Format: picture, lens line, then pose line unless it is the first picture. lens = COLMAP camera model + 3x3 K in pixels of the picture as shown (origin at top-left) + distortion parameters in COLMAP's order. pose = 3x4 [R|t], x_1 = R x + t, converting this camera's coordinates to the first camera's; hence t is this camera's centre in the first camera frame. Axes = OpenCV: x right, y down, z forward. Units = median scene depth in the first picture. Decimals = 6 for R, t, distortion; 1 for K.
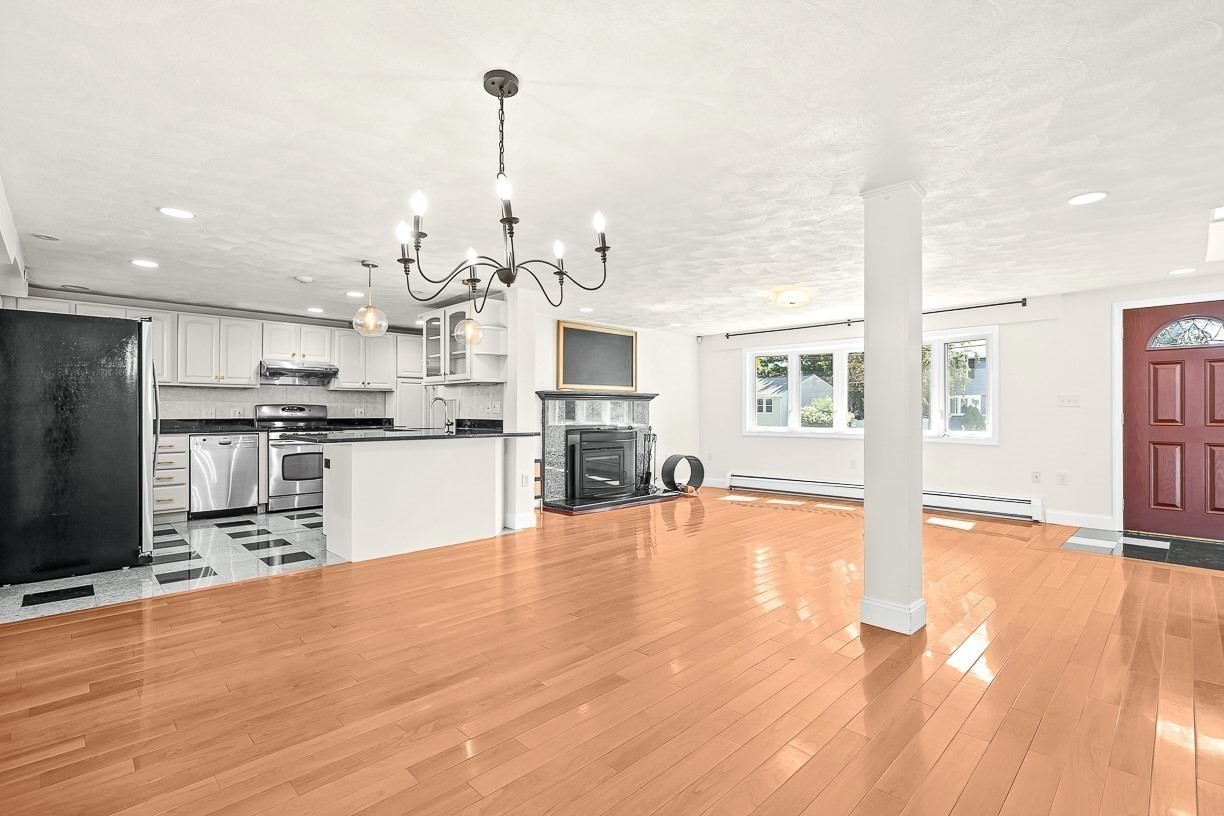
lens RADIAL K [[565.6, 0, 613.0], [0, 565.6, 408.8], [0, 0, 1]] dist [0.001631, 0.000193]
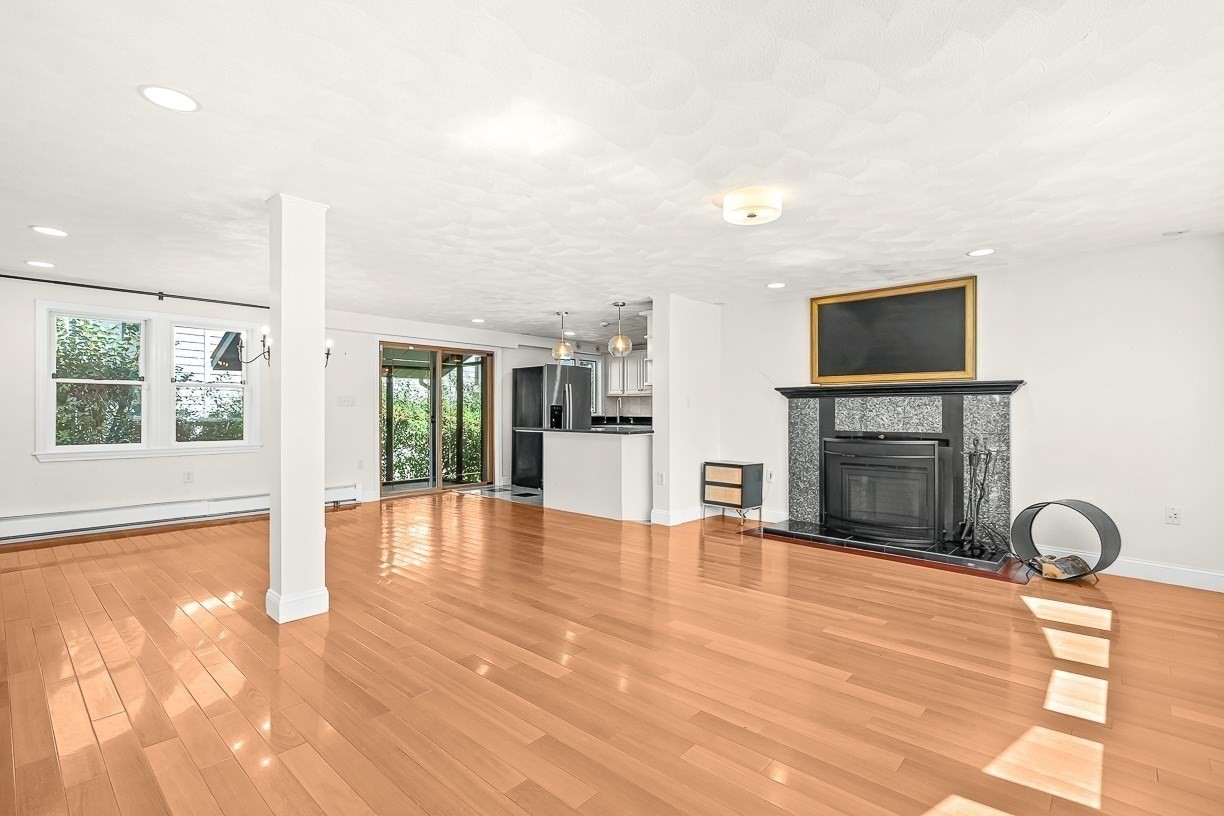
lens RADIAL K [[565.6, 0, 607.9], [0, 565.6, 409.5], [0, 0, 1]] dist [0.001631, 0.000193]
pose [[0.043758, -0.004607, -0.999032, 0.686077], [0.001413, 0.999989, -0.004549, 0.003573], [0.999041, -0.001213, 0.043764, 0.674857]]
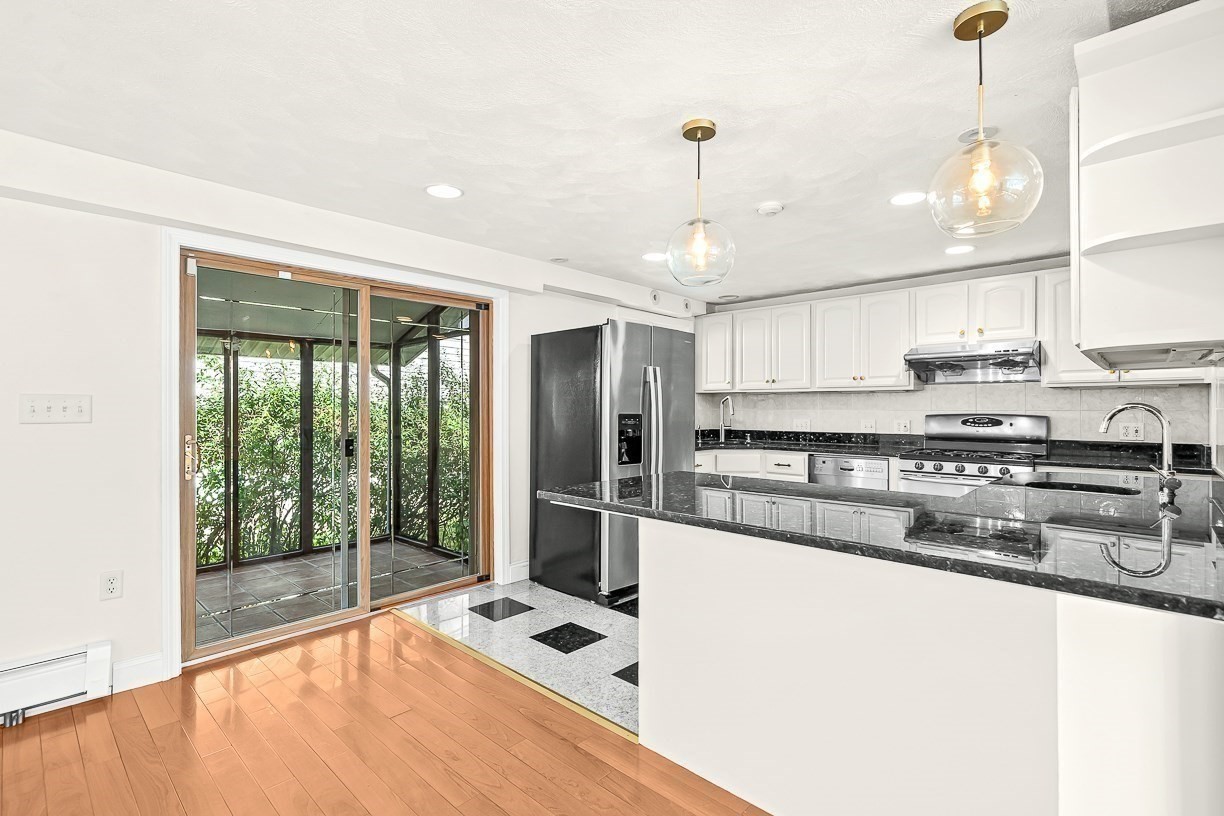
lens RADIAL K [[565.6, 0, 616.9], [0, 565.6, 403.5], [0, 0, 1]] dist [0.001631, 0.000193]
pose [[0.041978, -0.009889, -0.999070, 0.023932], [0.003918, 0.999945, -0.009733, -0.014878], [0.999111, -0.003506, 0.042014, 0.583409]]
